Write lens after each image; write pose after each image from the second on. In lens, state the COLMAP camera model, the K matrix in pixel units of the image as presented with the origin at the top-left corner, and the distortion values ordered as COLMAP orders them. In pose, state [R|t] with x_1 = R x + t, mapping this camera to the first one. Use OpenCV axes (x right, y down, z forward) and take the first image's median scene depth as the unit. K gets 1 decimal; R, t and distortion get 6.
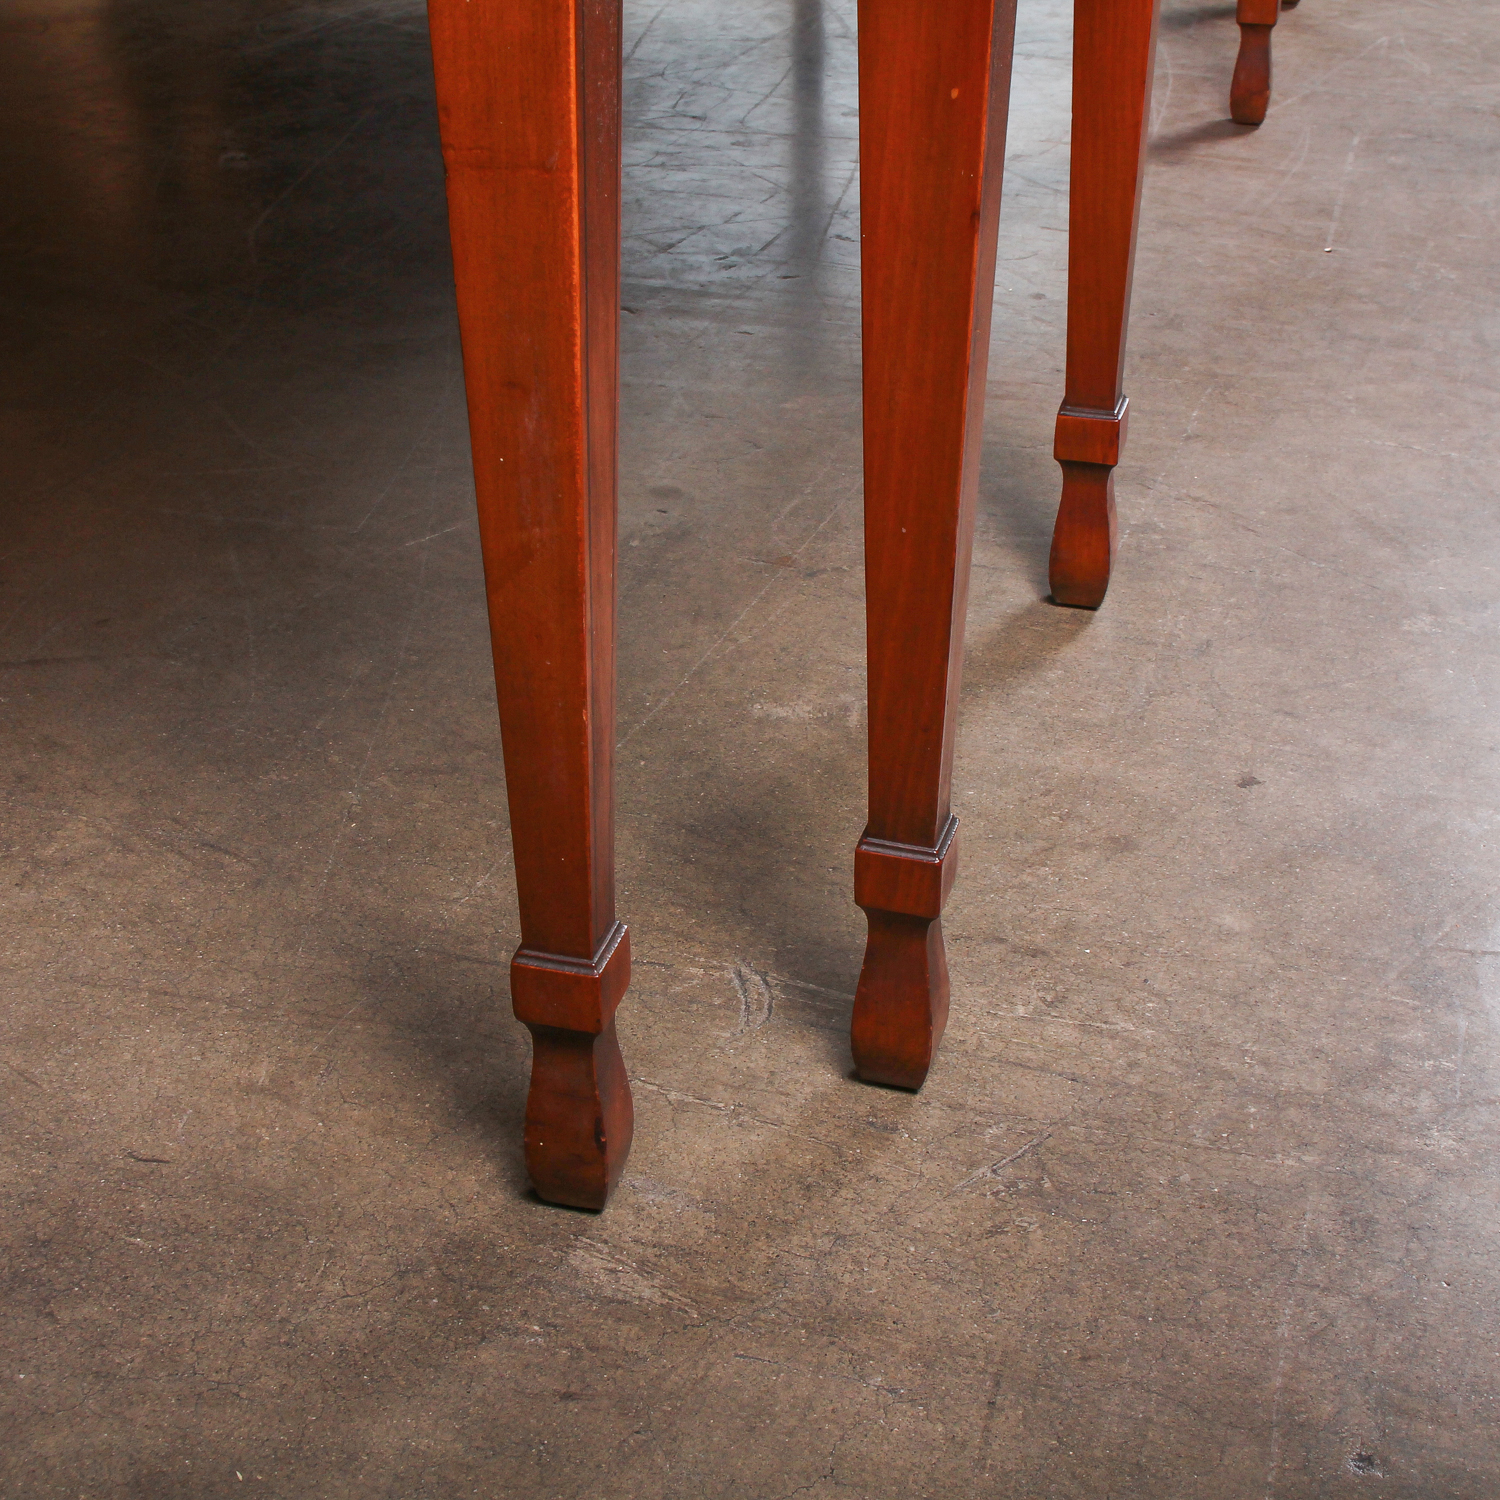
lens RADIAL K [[2532.0, 0, 749.6], [0, 2532.0, 750.3], [0, 0, 1]] dist [-0.085536, 0.000000]
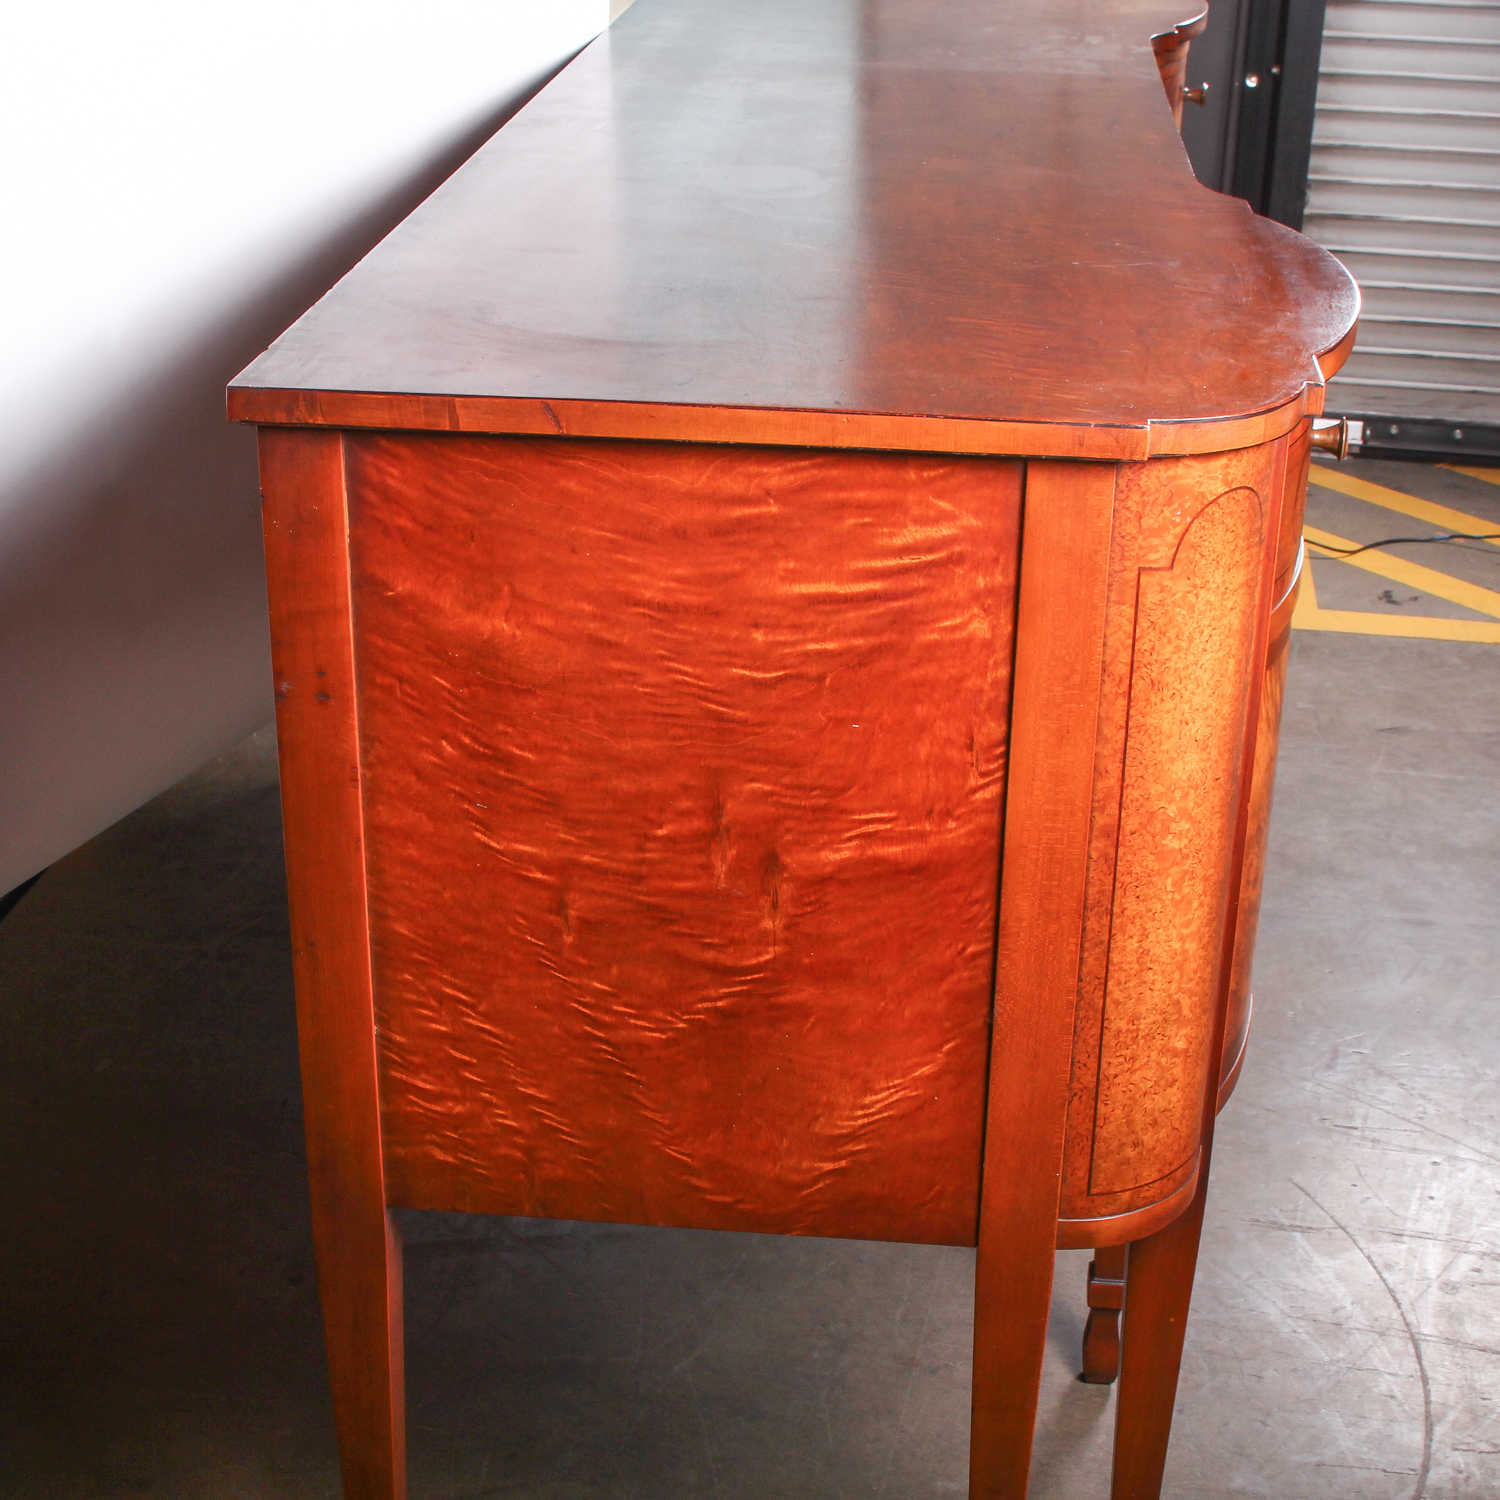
lens RADIAL K [[2532.0, 0, 749.1], [0, 2532.0, 749.7], [0, 0, 1]] dist [-0.085536, 0.000000]
pose [[0.985452, -0.057033, 0.160096, -0.338542], [0.074949, 0.991300, -0.108194, -0.309189], [-0.152532, 0.118620, 0.981154, -0.633109]]
